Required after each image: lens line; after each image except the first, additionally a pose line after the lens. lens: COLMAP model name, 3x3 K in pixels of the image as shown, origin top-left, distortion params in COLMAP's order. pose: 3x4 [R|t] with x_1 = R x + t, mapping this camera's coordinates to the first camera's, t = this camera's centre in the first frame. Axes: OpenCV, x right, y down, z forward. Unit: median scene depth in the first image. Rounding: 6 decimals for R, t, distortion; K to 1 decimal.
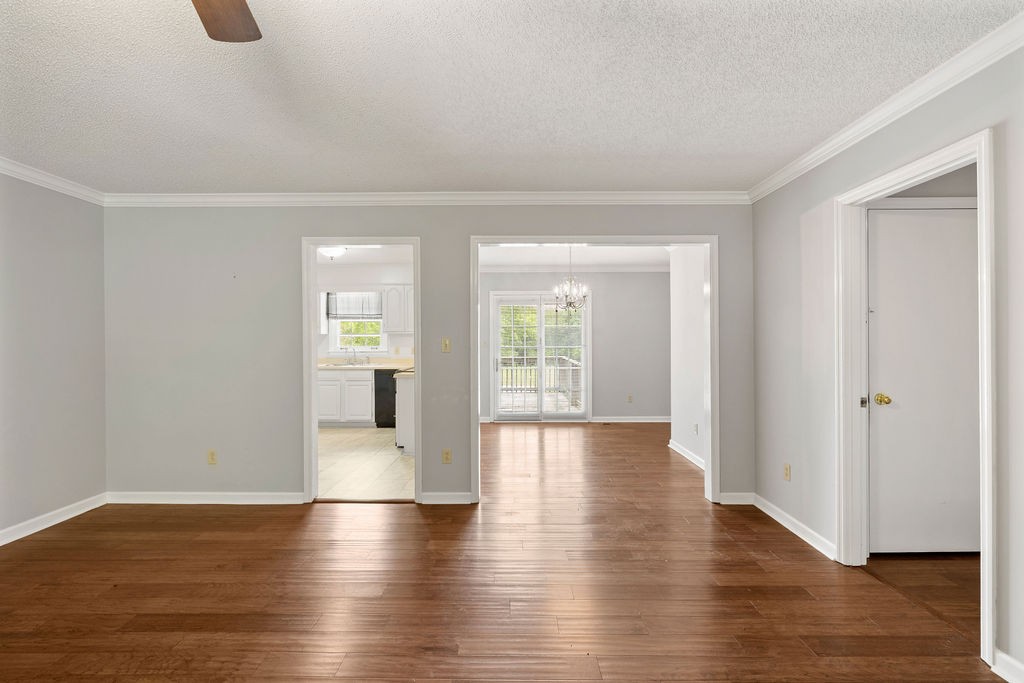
lens RADIAL K [[473.6, 0, 513.9], [0, 473.6, 342.0], [0, 0, 1]] dist [0.001749, 0.000461]
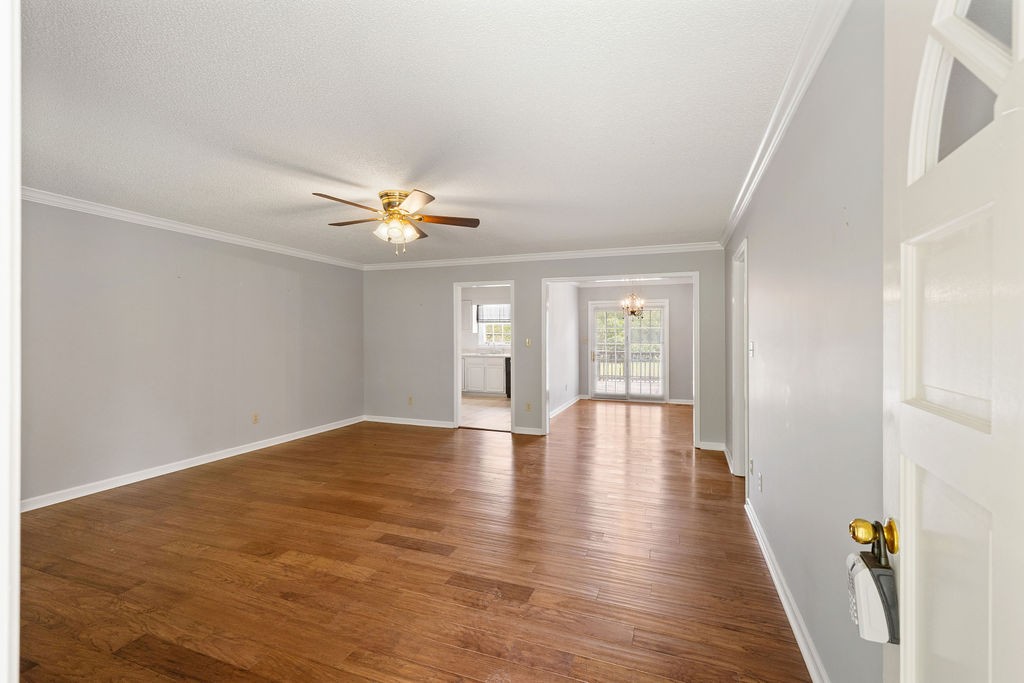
lens RADIAL K [[473.6, 0, 508.3], [0, 473.6, 338.4], [0, 0, 1]] dist [0.001749, 0.000461]
pose [[0.936768, 0.007198, -0.349876, 0.211185], [-0.005029, 0.999962, 0.007108, -0.010579], [0.349914, -0.004899, 0.936769, -0.344456]]
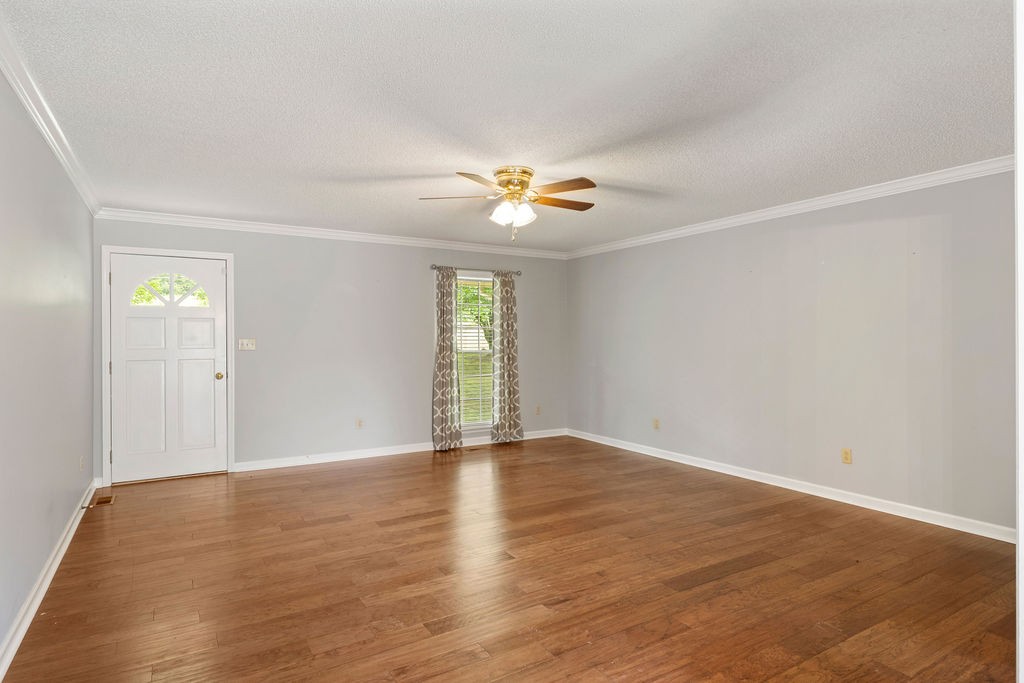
lens RADIAL K [[549.5, 0, 512.8], [0, 549.5, 342.0], [0, 0, 1]] dist [-0.001102, -0.000152]
pose [[-0.852132, 0.003354, -0.523317, 0.192790], [0.004938, 0.999986, -0.001632, -0.000997], [0.523304, -0.003975, -0.852137, 0.618831]]
